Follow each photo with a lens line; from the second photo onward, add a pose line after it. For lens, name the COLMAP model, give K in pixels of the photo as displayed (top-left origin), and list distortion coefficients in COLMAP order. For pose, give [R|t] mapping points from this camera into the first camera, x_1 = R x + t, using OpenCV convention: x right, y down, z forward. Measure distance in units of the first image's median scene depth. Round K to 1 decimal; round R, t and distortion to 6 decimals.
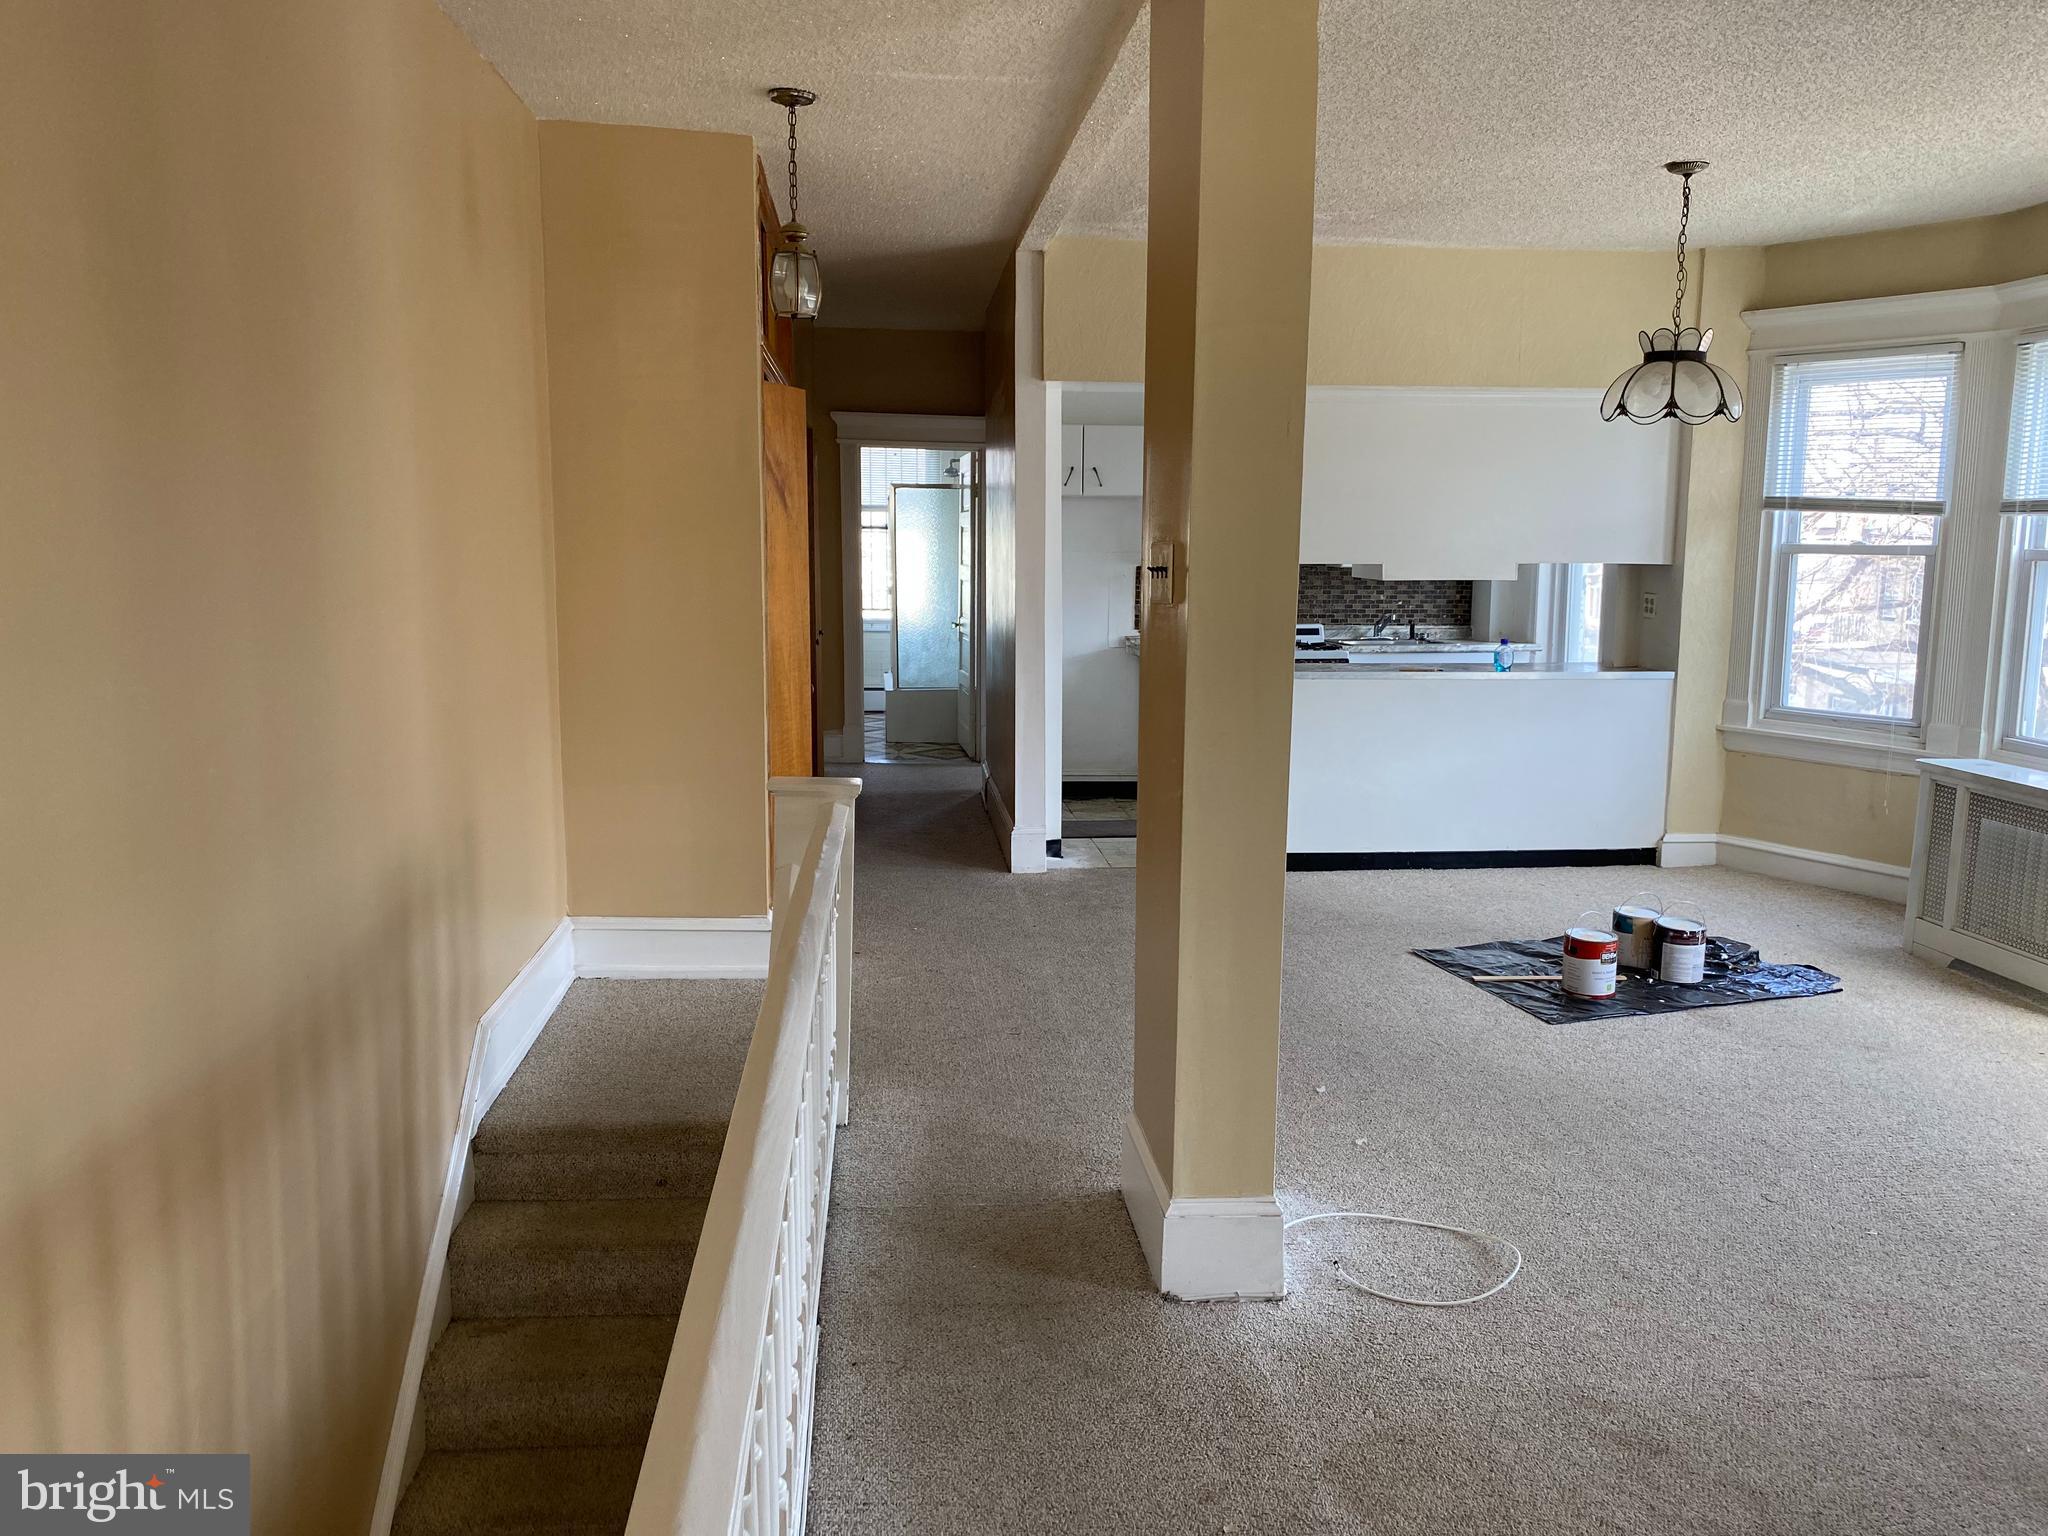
lens RADIAL K [[1543.9, 0, 1045.7], [0, 1543.9, 747.6], [0, 0, 1]] dist [0.036957, -0.038795]
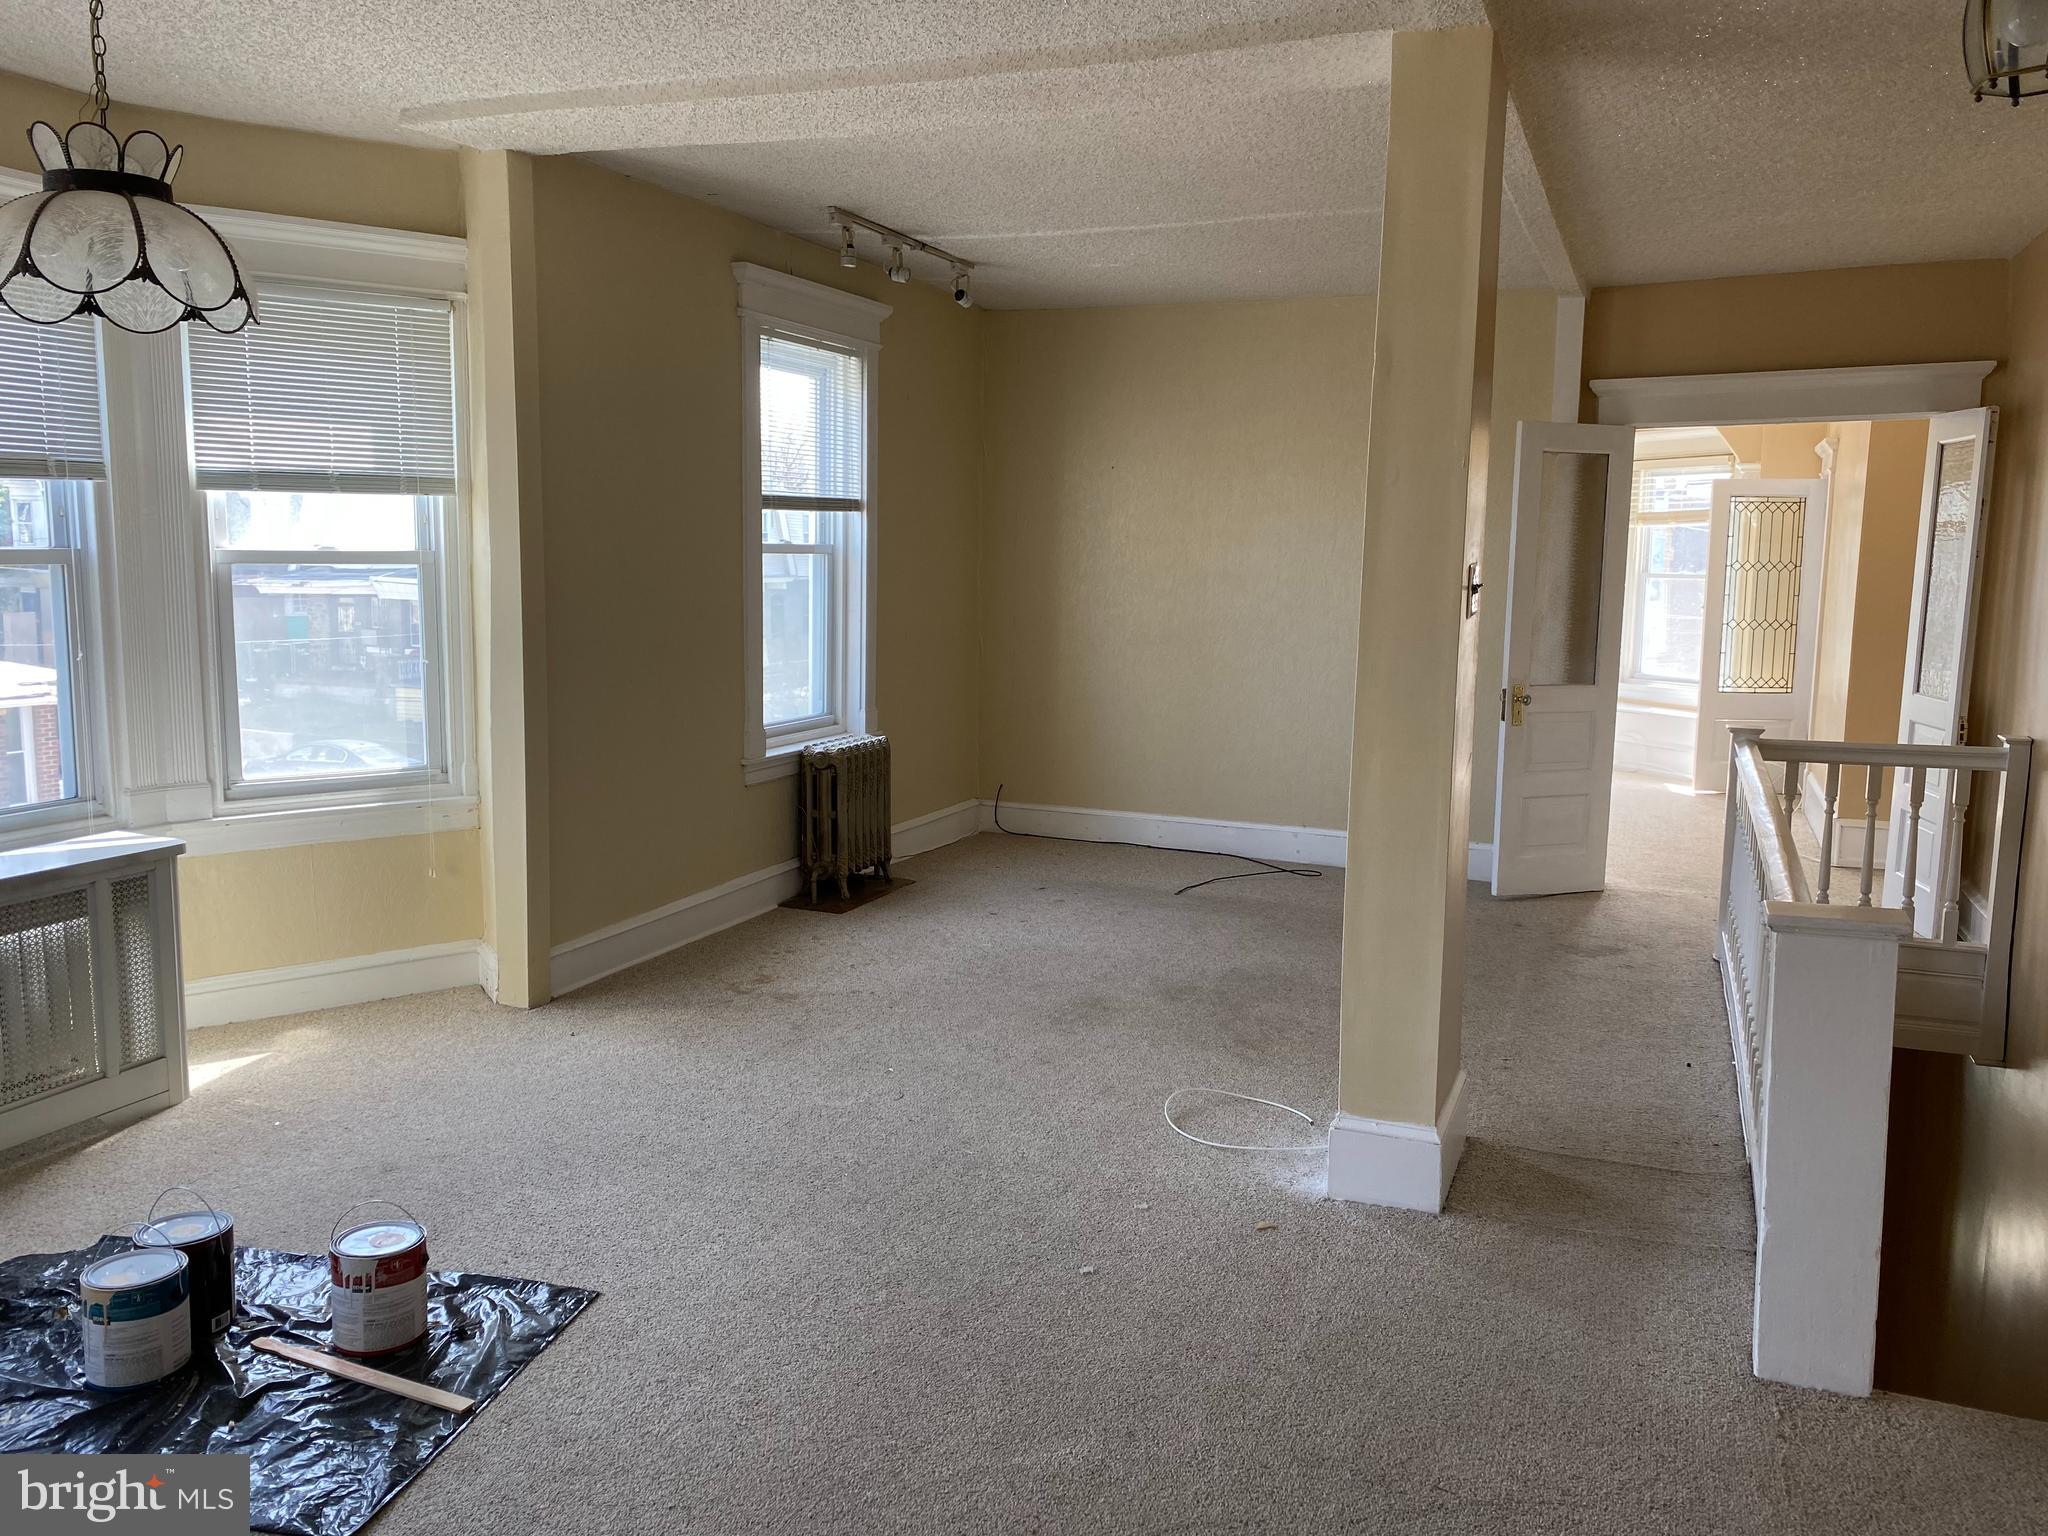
lens RADIAL K [[1543.9, 0, 1034.0], [0, 1543.9, 771.5], [0, 0, 1]] dist [0.036957, -0.038795]
pose [[-0.899604, -0.078400, 0.429611, -0.117283], [0.038184, 0.965864, 0.256218, -0.241939], [-0.435034, 0.246900, -0.865902, 1.873883]]
